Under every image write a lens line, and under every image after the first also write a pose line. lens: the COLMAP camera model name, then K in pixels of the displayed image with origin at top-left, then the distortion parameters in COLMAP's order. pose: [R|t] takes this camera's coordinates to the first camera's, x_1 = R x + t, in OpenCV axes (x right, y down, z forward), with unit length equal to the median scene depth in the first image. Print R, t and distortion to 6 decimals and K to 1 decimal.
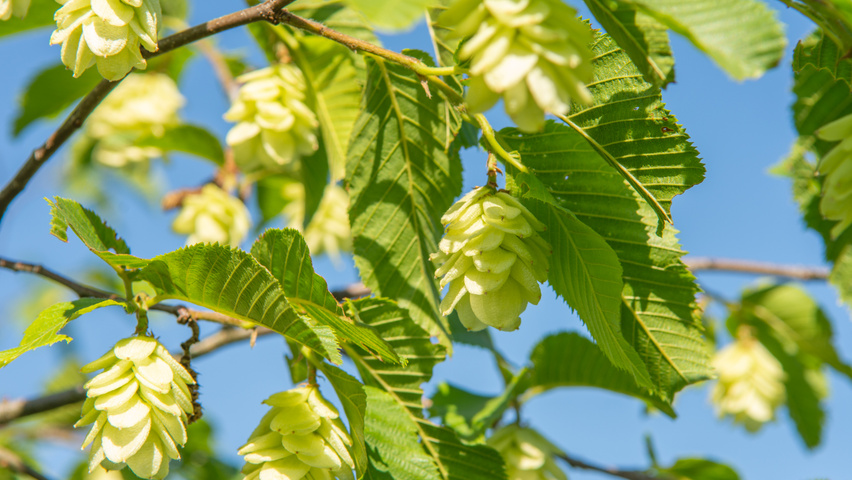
lens RADIAL K [[1596.1, 0, 426.0], [0, 1596.1, 240.0], [0, 0, 1]] dist [-0.280965, 3.584580]
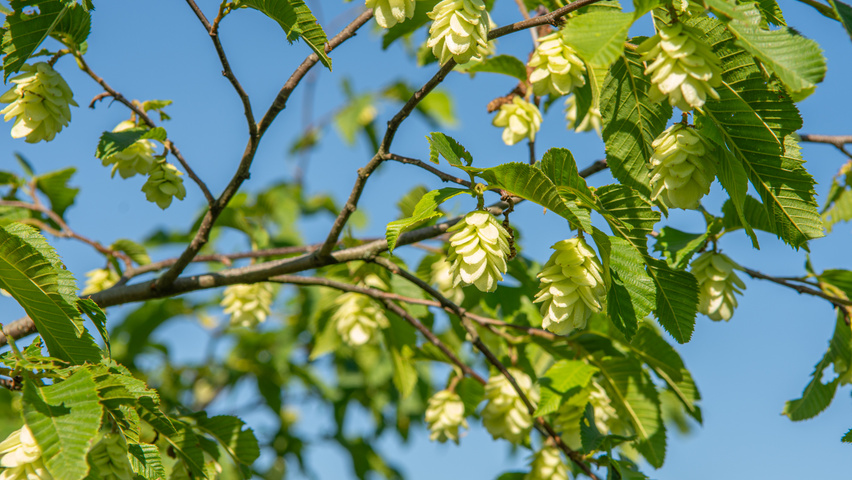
lens RADIAL K [[1596.1, 0, 426.0], [0, 1596.1, 240.0], [0, 0, 1]] dist [-0.280965, 3.584580]
pose [[0.980019, 0.008069, -0.198740, 0.109558], [0.020253, 0.989936, 0.140059, -0.152466], [0.197870, -0.141286, 0.969993, -0.708688]]
